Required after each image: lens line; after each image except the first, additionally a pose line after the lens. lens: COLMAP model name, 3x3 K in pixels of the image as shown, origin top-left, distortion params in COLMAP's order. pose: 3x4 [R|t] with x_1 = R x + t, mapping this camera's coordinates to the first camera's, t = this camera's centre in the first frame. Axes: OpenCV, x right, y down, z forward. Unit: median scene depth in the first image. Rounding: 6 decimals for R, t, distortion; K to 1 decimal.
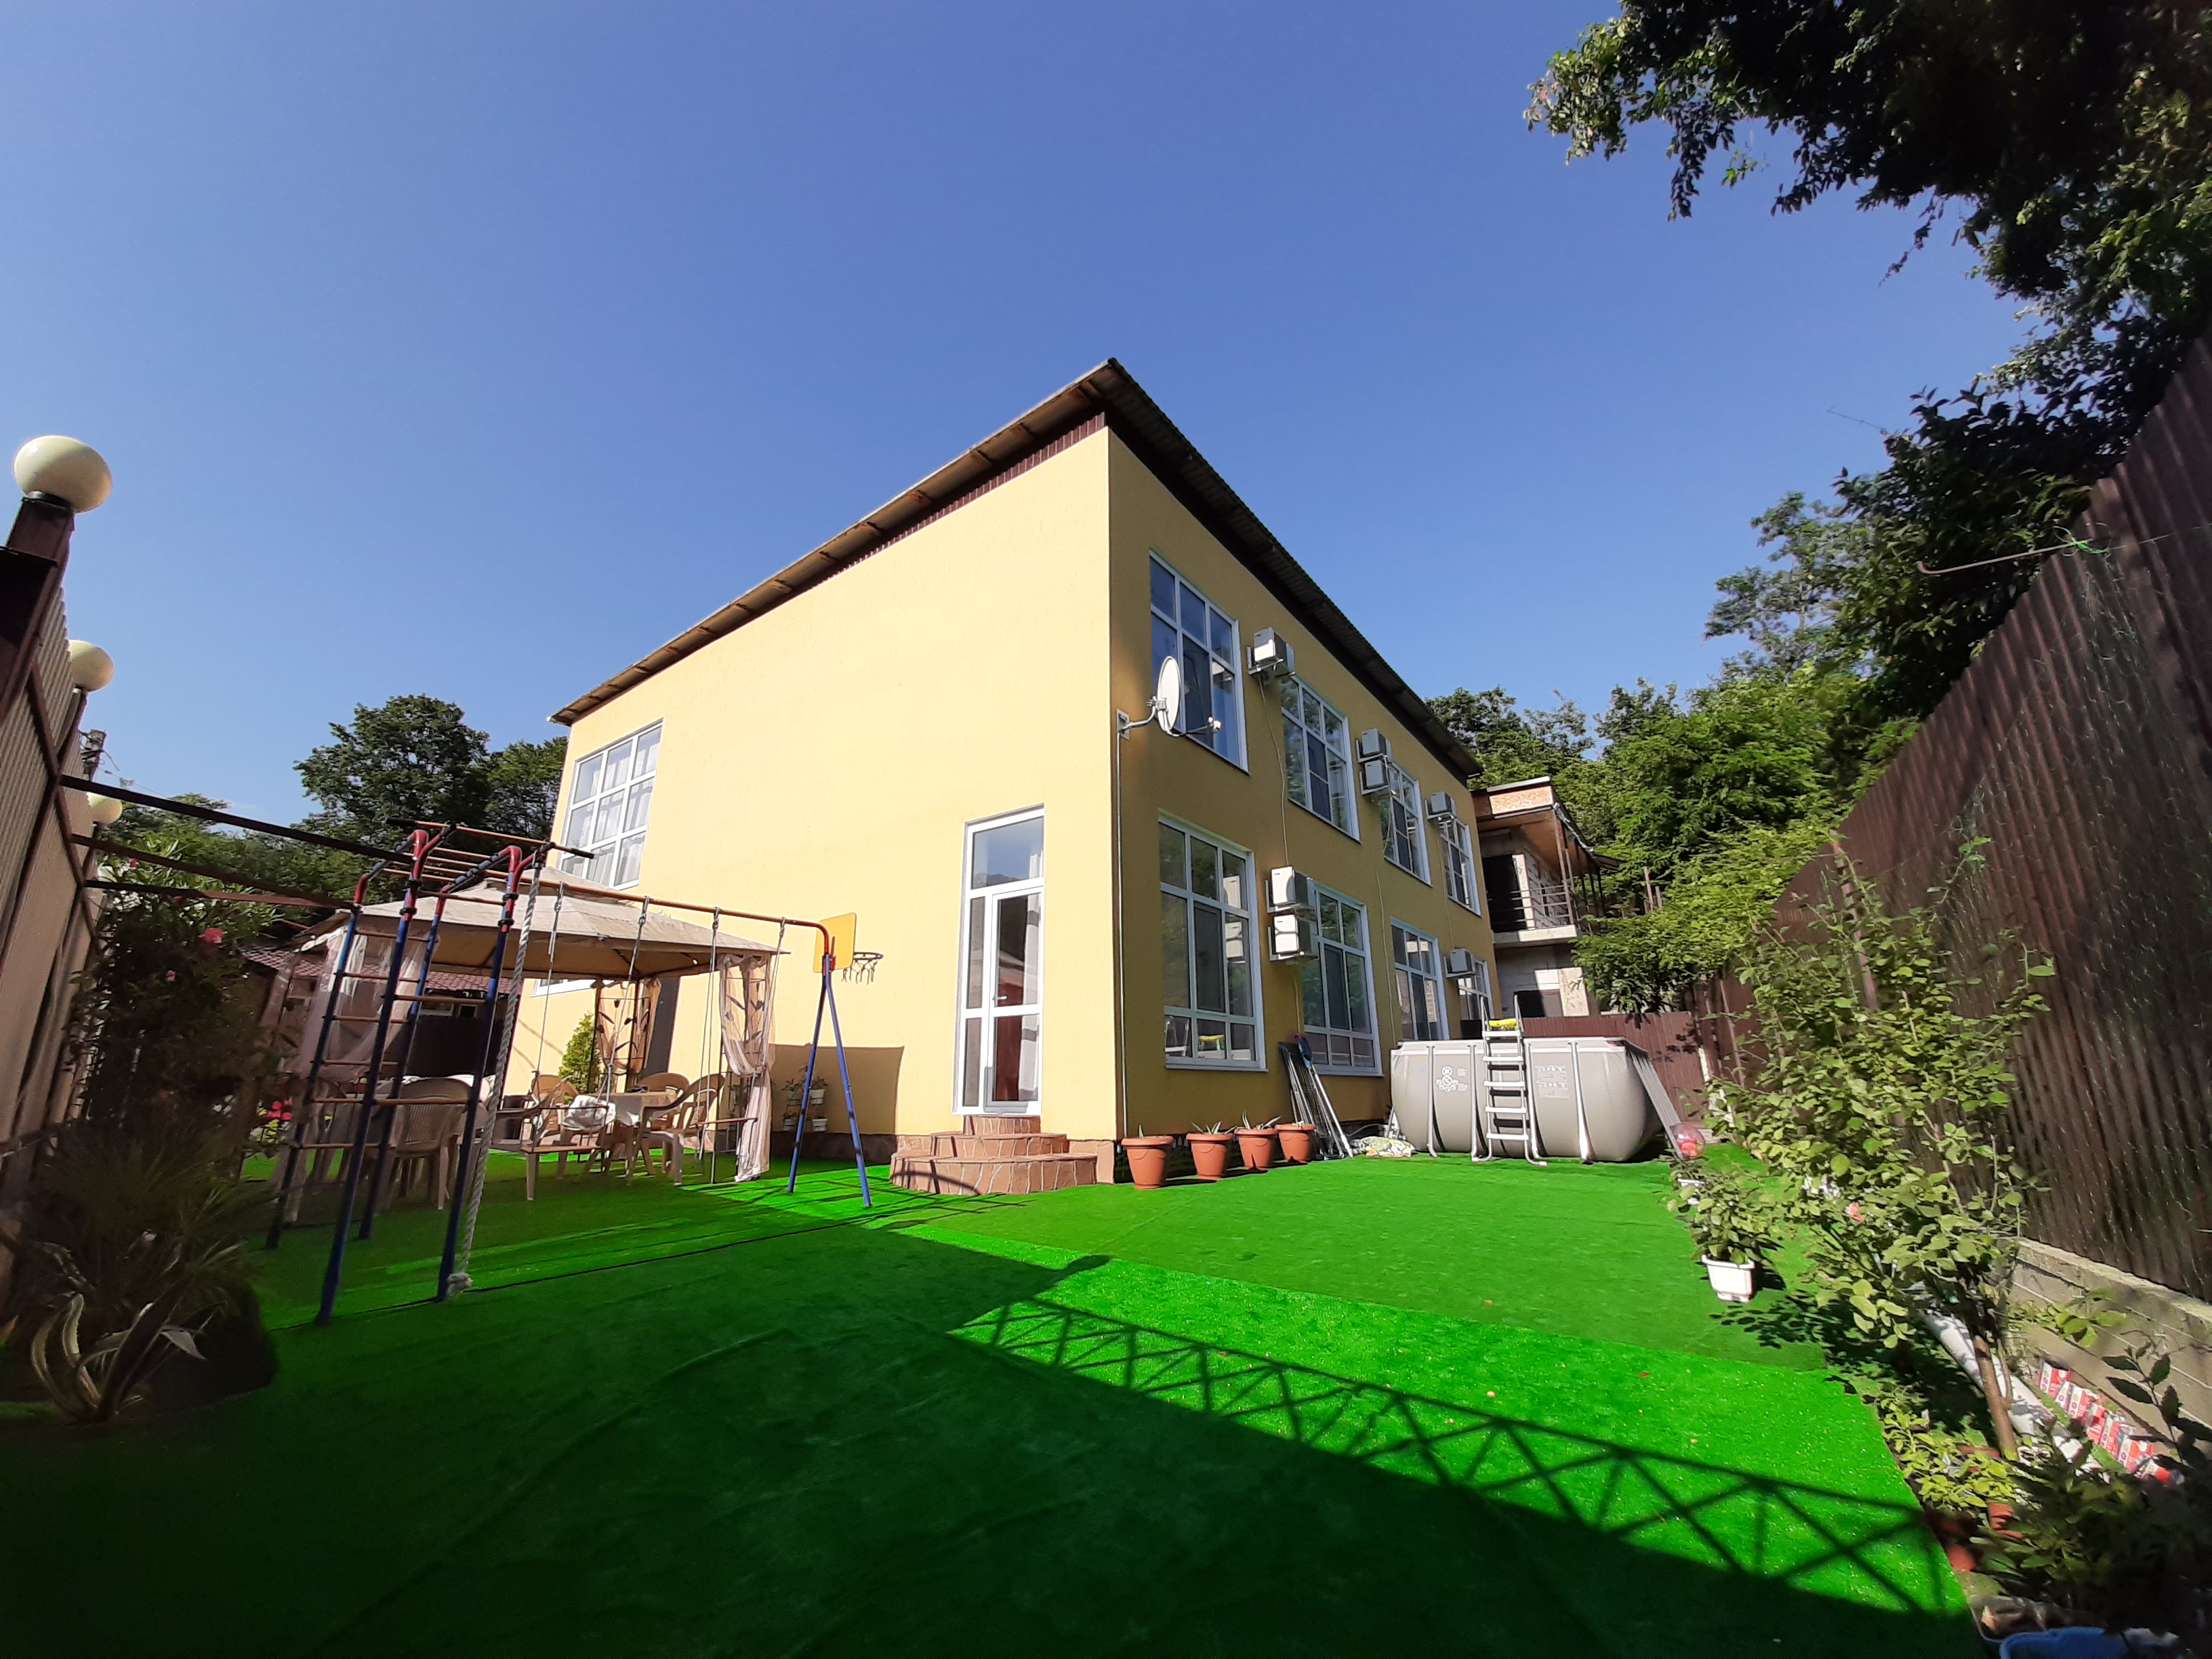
lens RADIAL K [[910.9, 0, 1106.0], [0, 910.9, 829.5], [0, 0, 1]] dist [-0.002676, -0.000477]
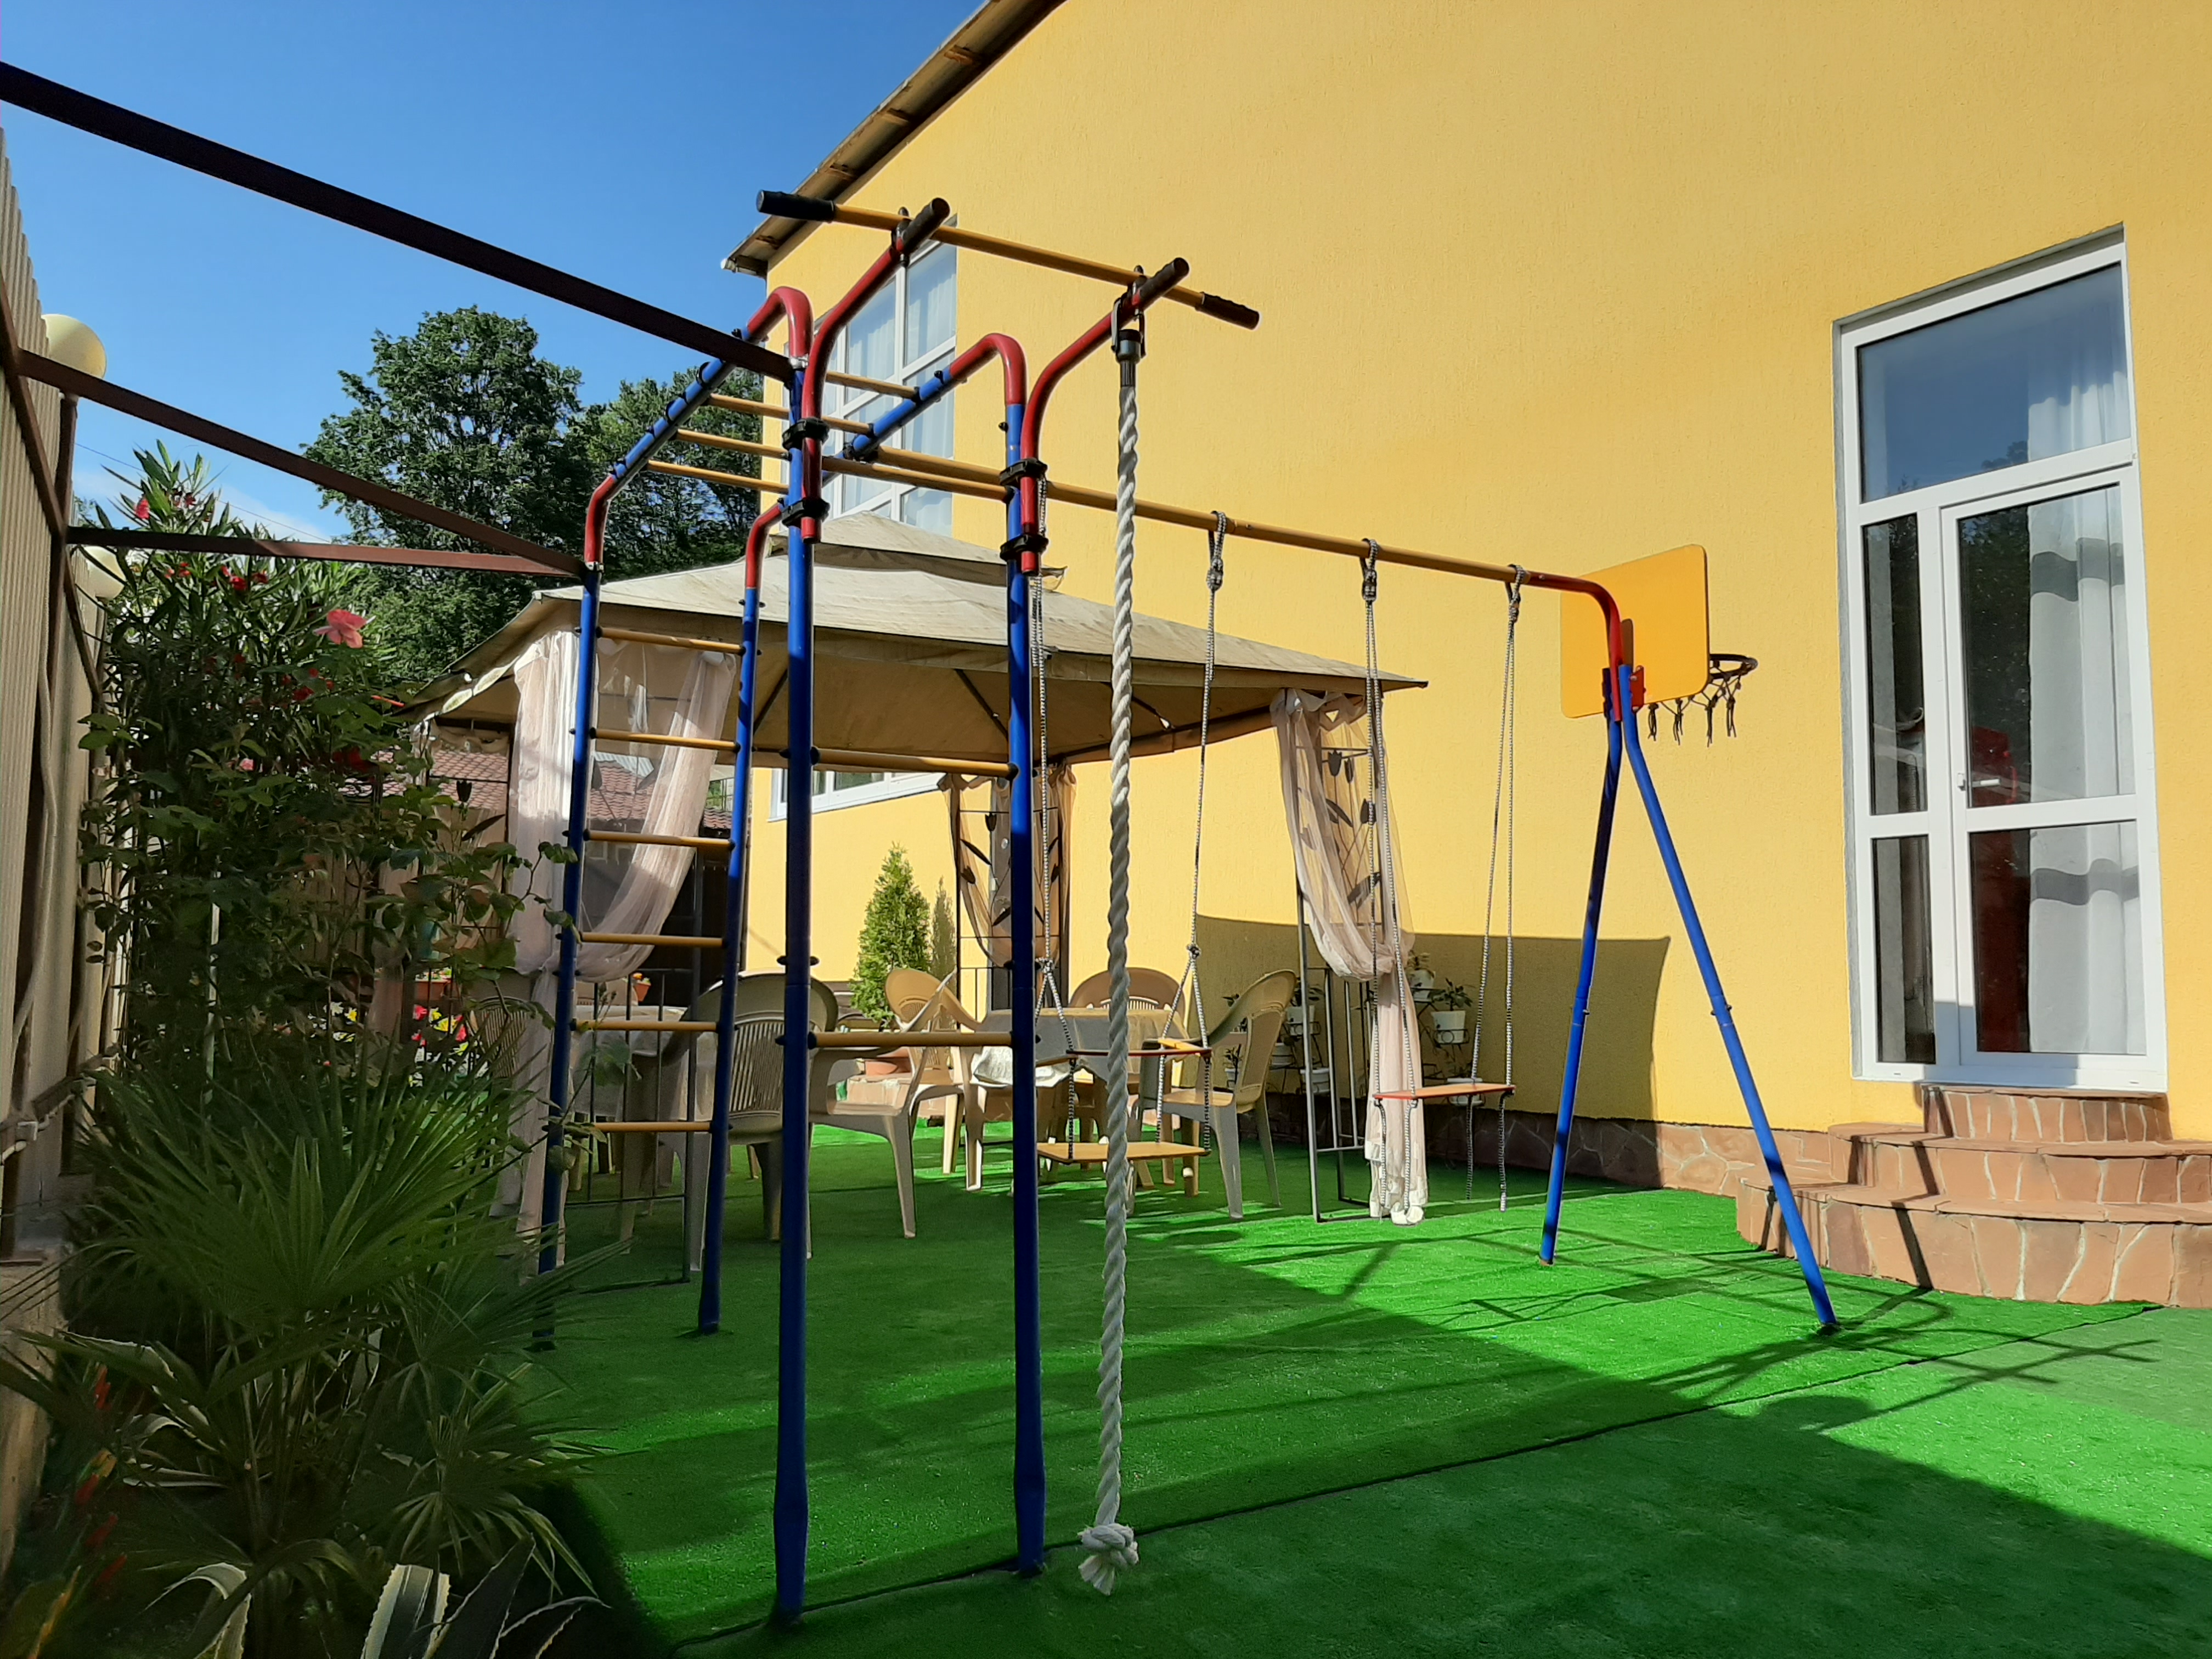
lens RADIAL K [[1828.4, 0, 1106.0], [0, 1828.4, 829.5], [0, 0, 1]] dist [0.048100, 0.000548]
pose [[0.944992, -0.017479, -0.326625, -0.201821], [0.076417, 0.982735, 0.168501, 0.047479], [0.318041, -0.184192, 0.930013, 0.172652]]
